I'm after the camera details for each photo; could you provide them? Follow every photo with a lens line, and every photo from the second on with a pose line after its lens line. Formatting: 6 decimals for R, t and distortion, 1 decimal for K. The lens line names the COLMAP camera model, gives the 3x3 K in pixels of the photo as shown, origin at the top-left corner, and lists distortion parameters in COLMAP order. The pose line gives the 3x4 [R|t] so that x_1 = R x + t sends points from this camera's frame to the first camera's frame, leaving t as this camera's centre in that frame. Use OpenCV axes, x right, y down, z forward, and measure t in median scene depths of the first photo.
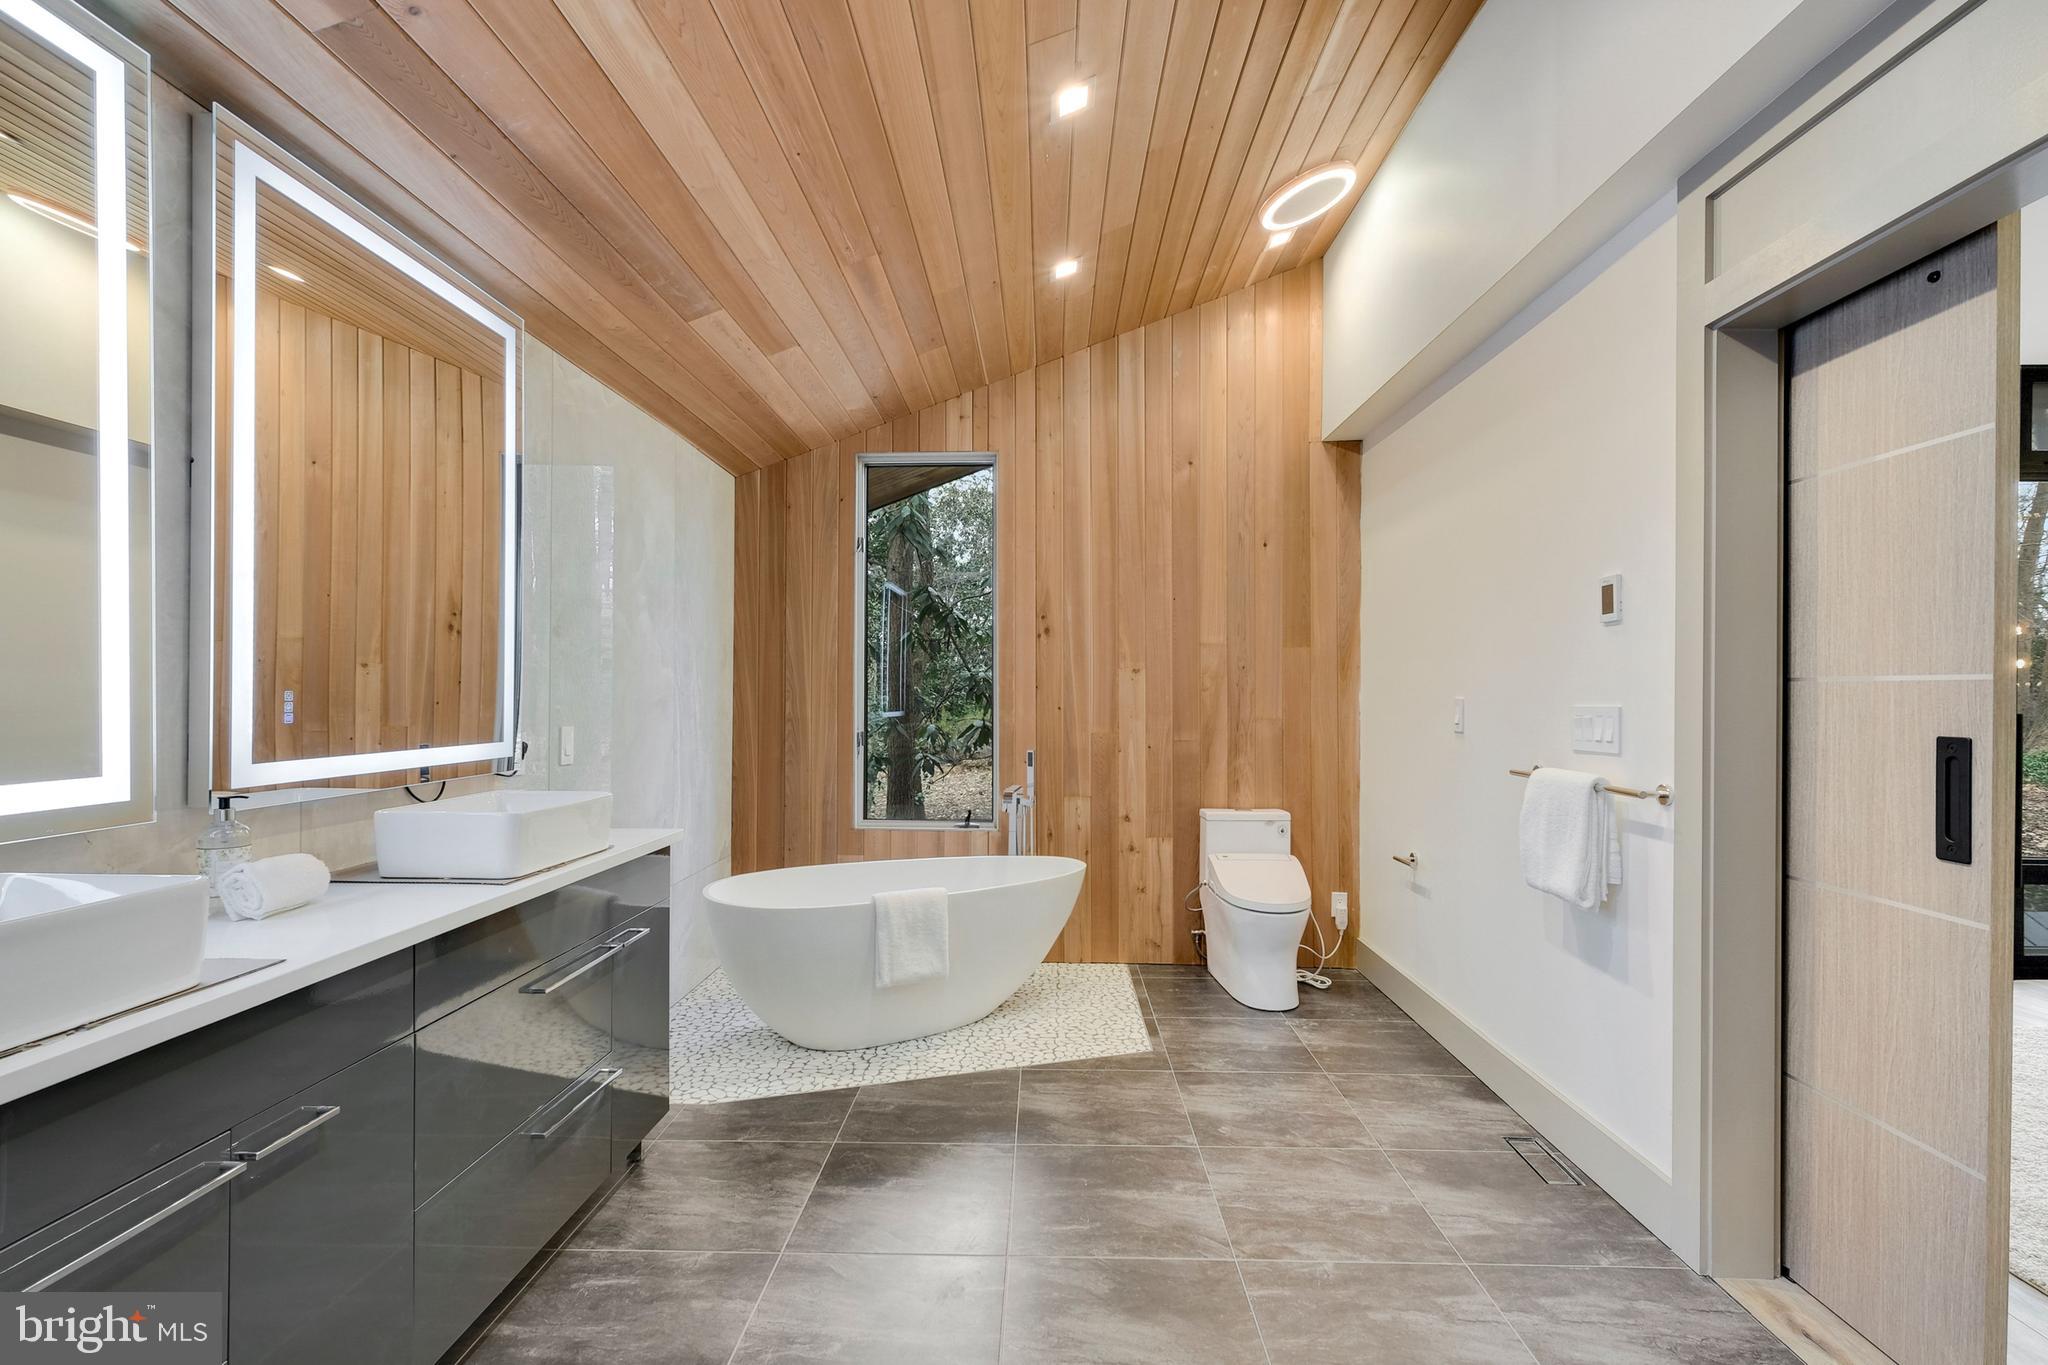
lens RADIAL K [[905.5, 0, 1020.8], [0, 905.5, 688.9], [0, 0, 1]] dist [-0.001745, 0.000439]
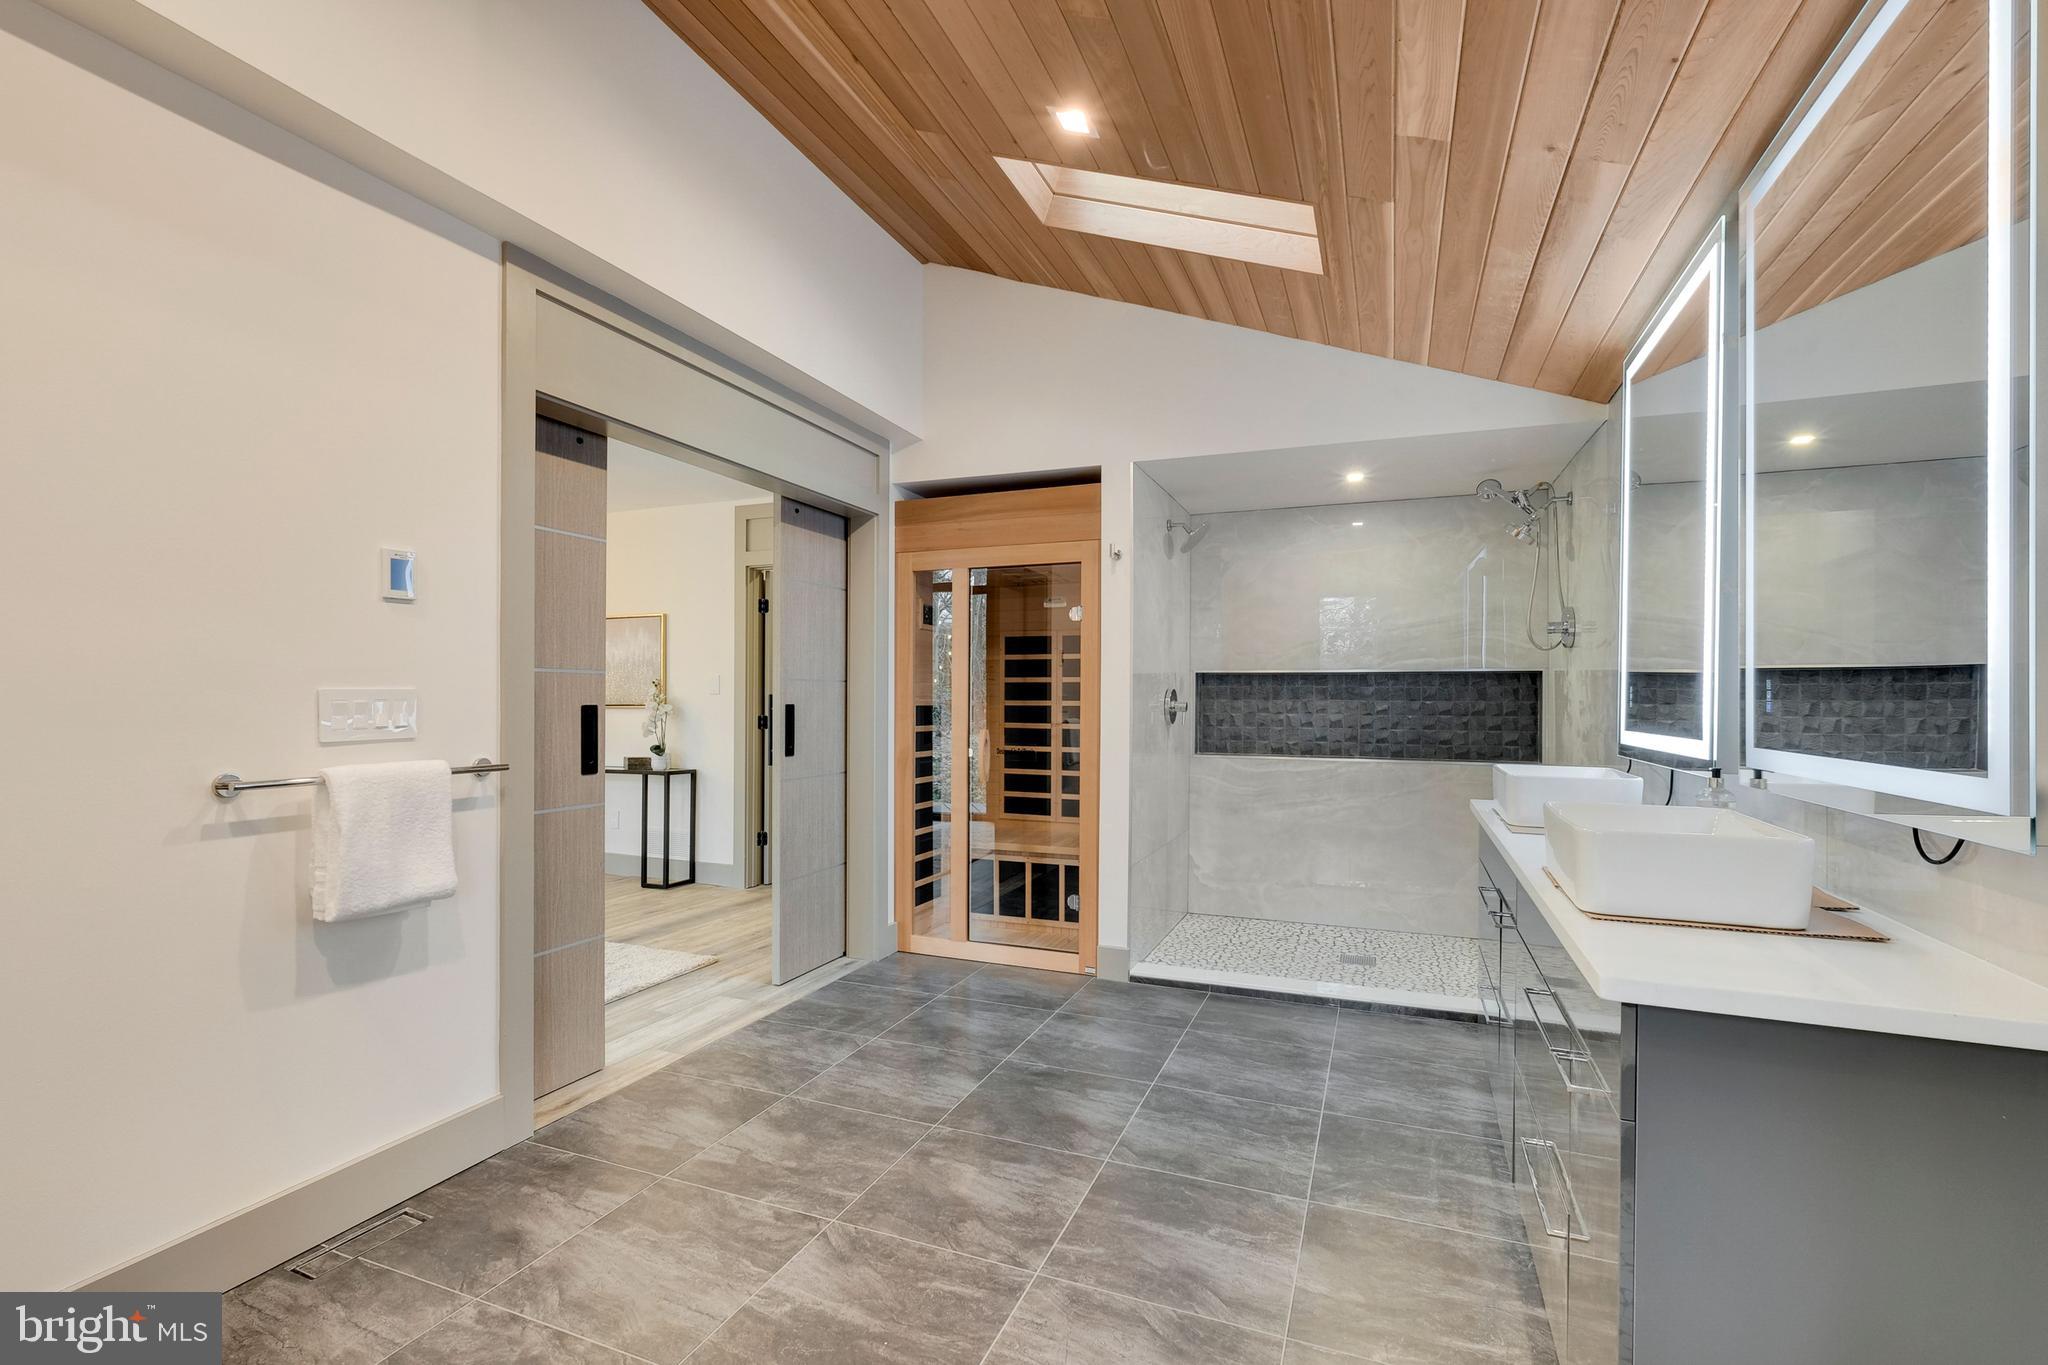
lens RADIAL K [[905.5, 0, 1020.8], [0, 905.5, 695.8], [0, 0, 1]] dist [-0.001745, 0.000439]
pose [[-0.934915, -0.007805, 0.354785, -0.310691], [-0.010348, 0.999933, -0.005272, 0.026728], [-0.354720, -0.008600, -0.934933, 1.788082]]
